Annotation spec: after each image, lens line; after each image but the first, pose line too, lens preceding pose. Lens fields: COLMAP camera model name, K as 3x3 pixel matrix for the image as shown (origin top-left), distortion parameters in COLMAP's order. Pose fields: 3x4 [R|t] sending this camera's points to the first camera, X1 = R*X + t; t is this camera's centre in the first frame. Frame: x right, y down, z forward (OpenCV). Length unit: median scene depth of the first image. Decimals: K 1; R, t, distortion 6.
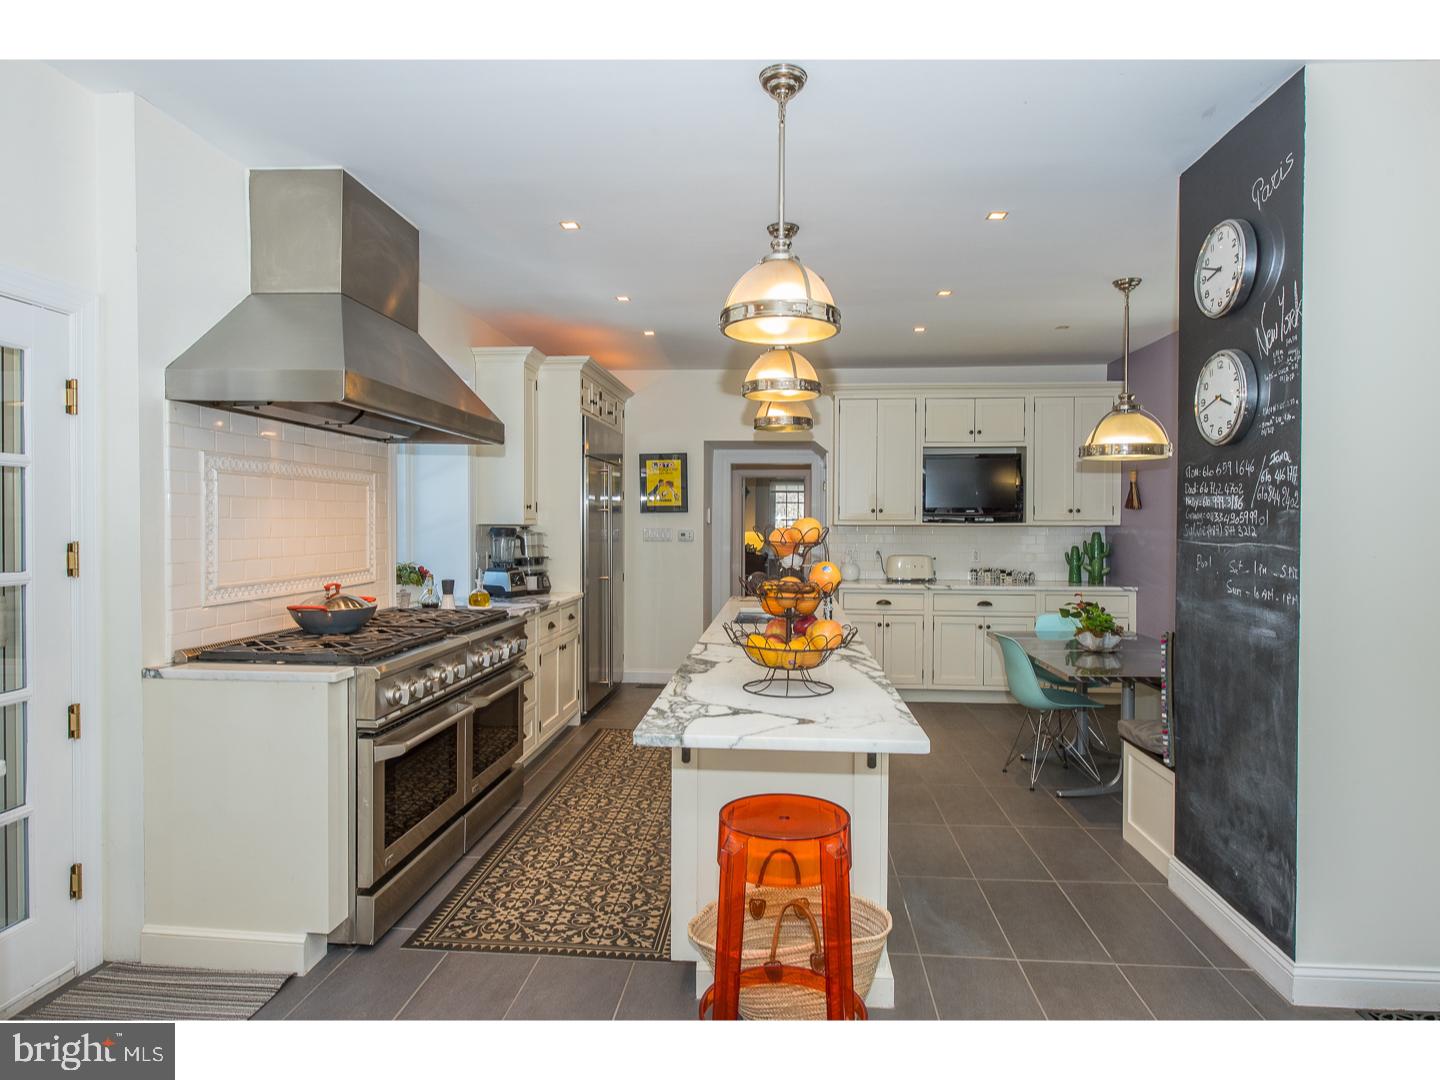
lens RADIAL K [[877.0, 0, 720.5], [0, 877.0, 535.2], [0, 0, 1]] dist [0.000311, 0.000062]
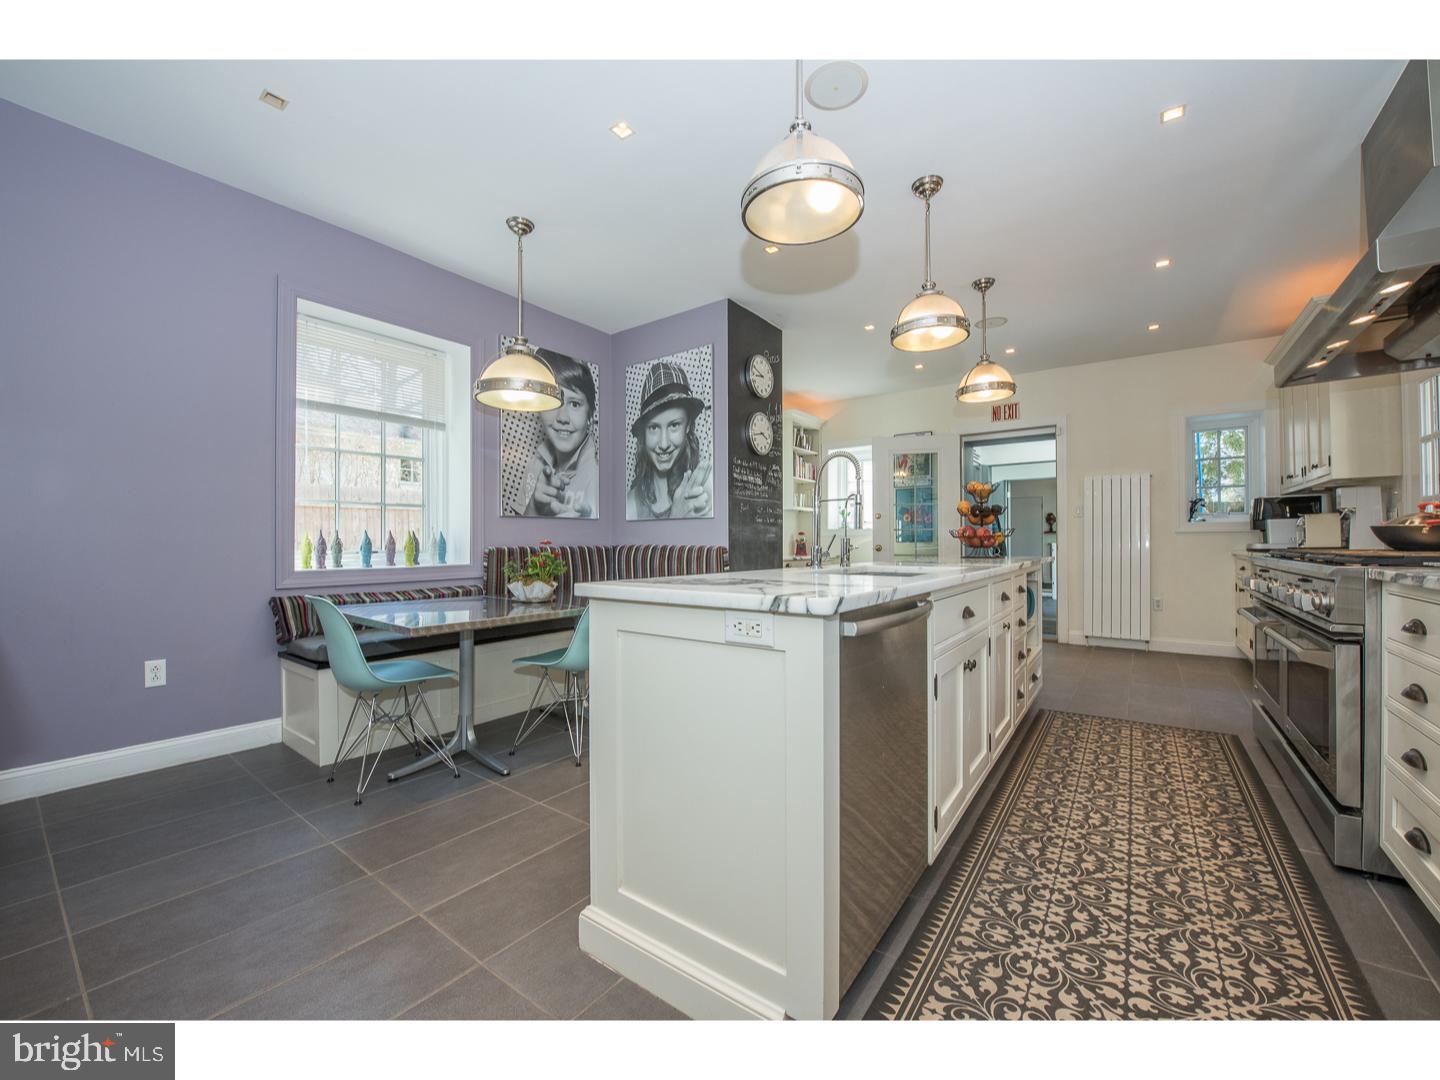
lens RADIAL K [[574.0, 0, 708.5], [0, 574.0, 539.7], [0, 0, 1]] dist [0.001906, 0.000158]
pose [[-0.849414, 0.005792, 0.527696, -0.085289], [0.011511, 0.999905, 0.007555, 0.101619], [-0.527602, 0.012492, -0.849400, 2.340935]]
